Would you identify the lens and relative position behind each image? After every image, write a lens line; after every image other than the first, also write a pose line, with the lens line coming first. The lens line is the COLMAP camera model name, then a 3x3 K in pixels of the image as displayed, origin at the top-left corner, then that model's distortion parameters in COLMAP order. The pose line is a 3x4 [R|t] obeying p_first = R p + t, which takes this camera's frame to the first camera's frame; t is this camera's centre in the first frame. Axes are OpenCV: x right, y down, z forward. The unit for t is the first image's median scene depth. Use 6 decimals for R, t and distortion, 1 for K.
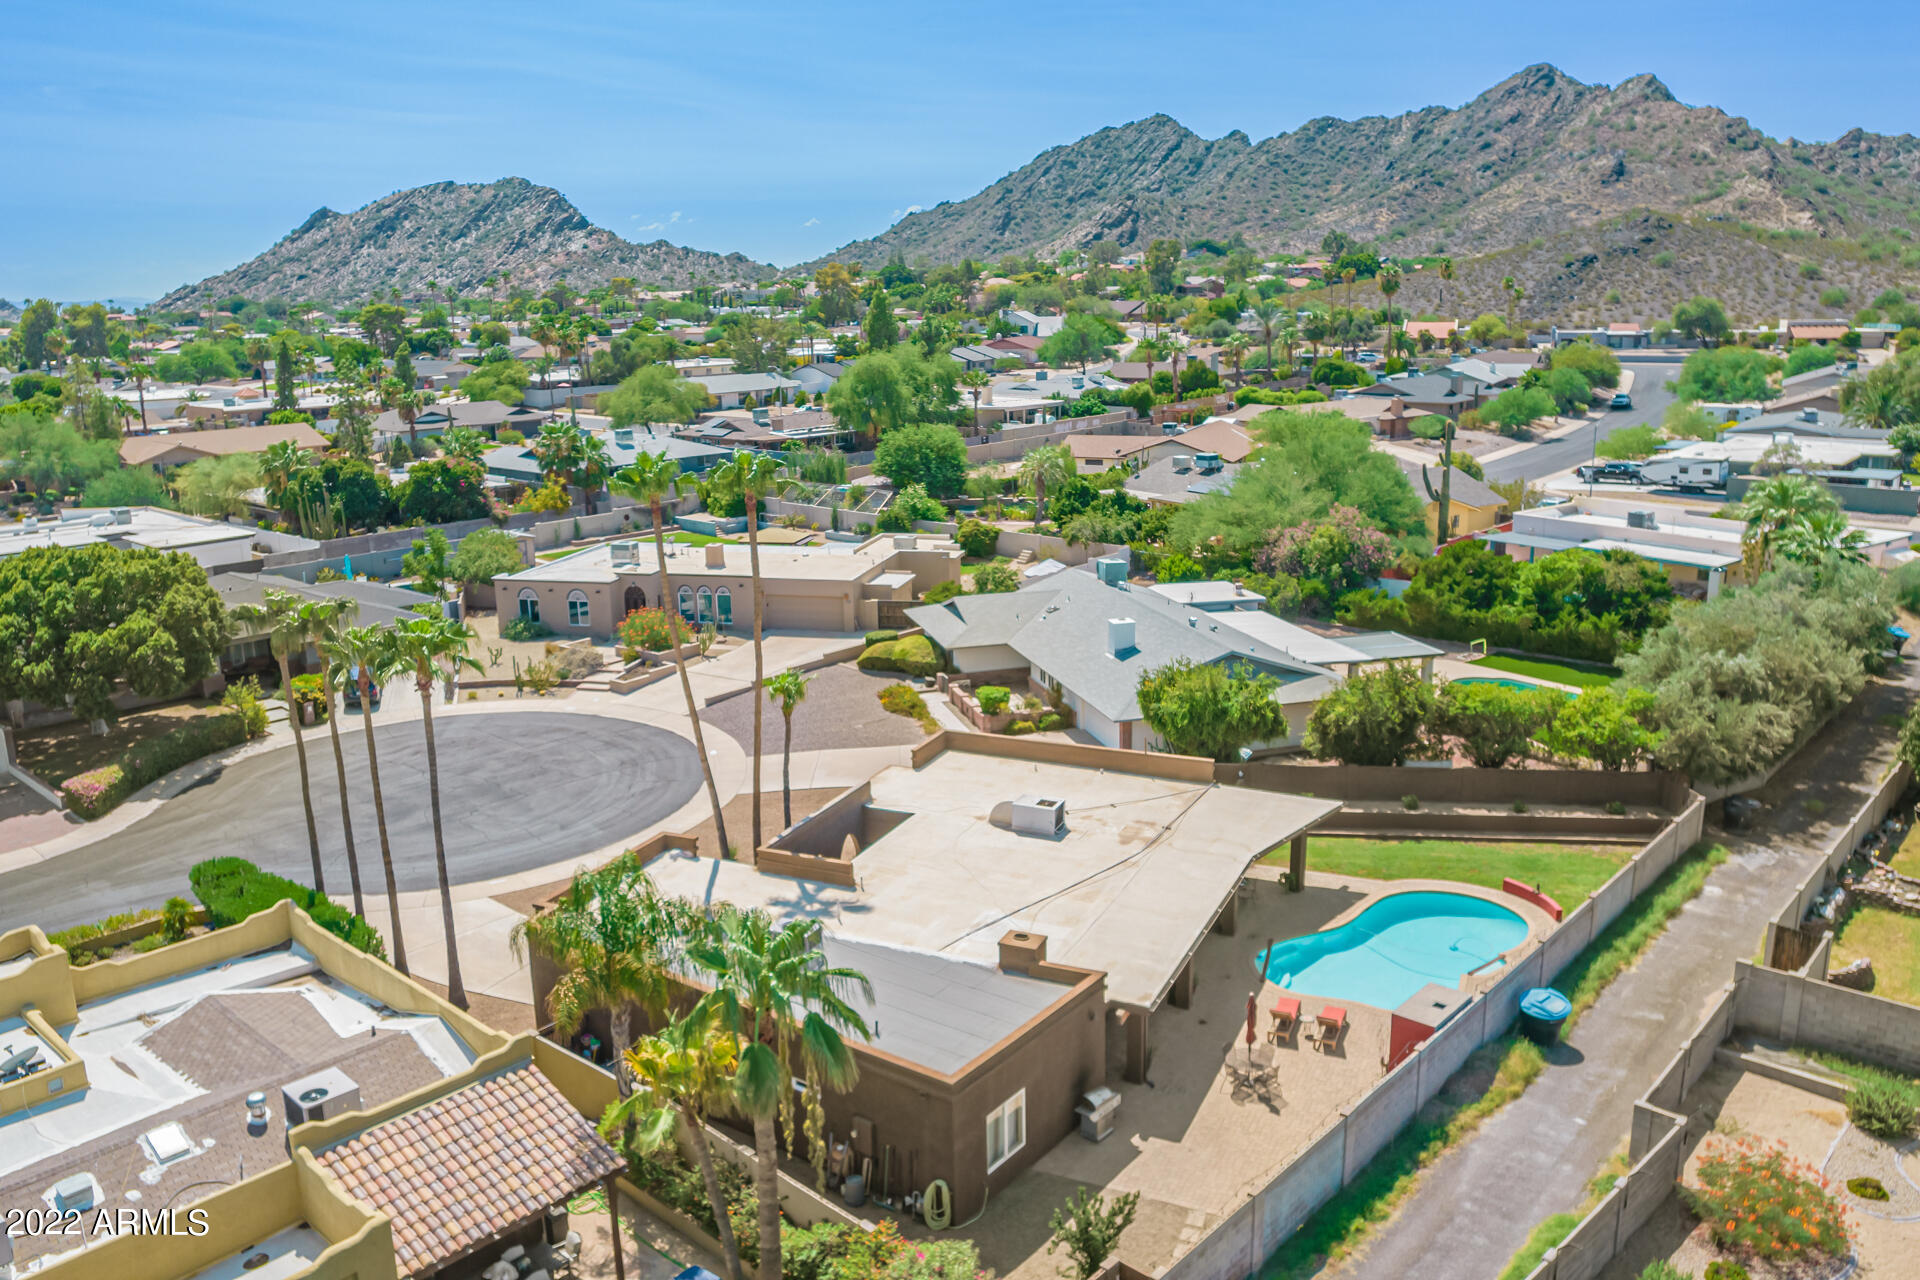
lens RADIAL K [[1522.7, 0, 957.0], [0, 1522.7, 624.5], [0, 0, 1]] dist [-0.017537, 0.038575]
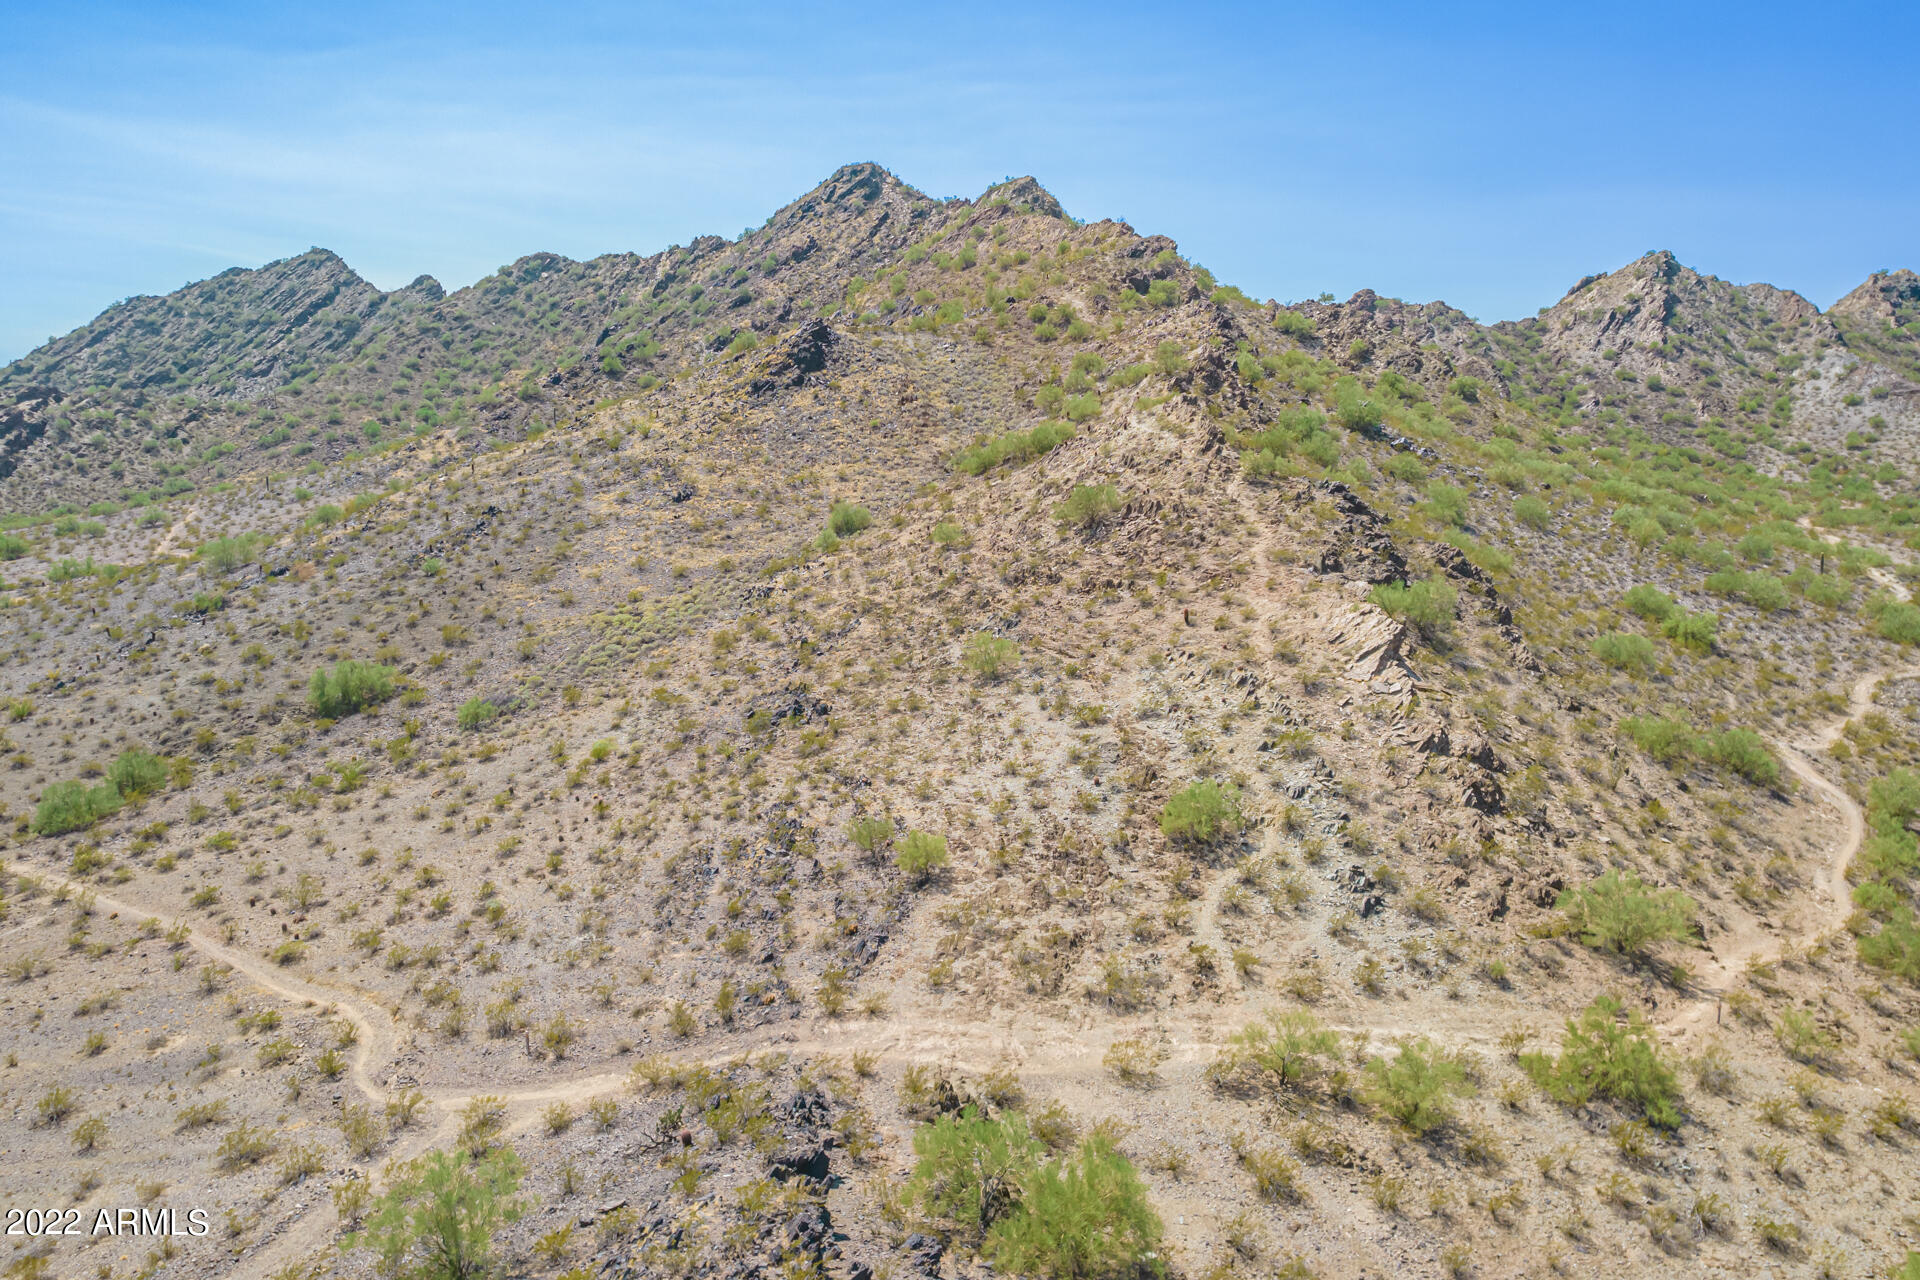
lens RADIAL K [[1522.7, 0, 962.8], [0, 1522.7, 649.9], [0, 0, 1]] dist [-0.017537, 0.038575]
pose [[0.960435, -0.041336, 0.275419, 0.260481], [0.066201, 0.994464, -0.081602, -0.143073], [-0.270521, 0.096606, 0.957855, 0.473274]]
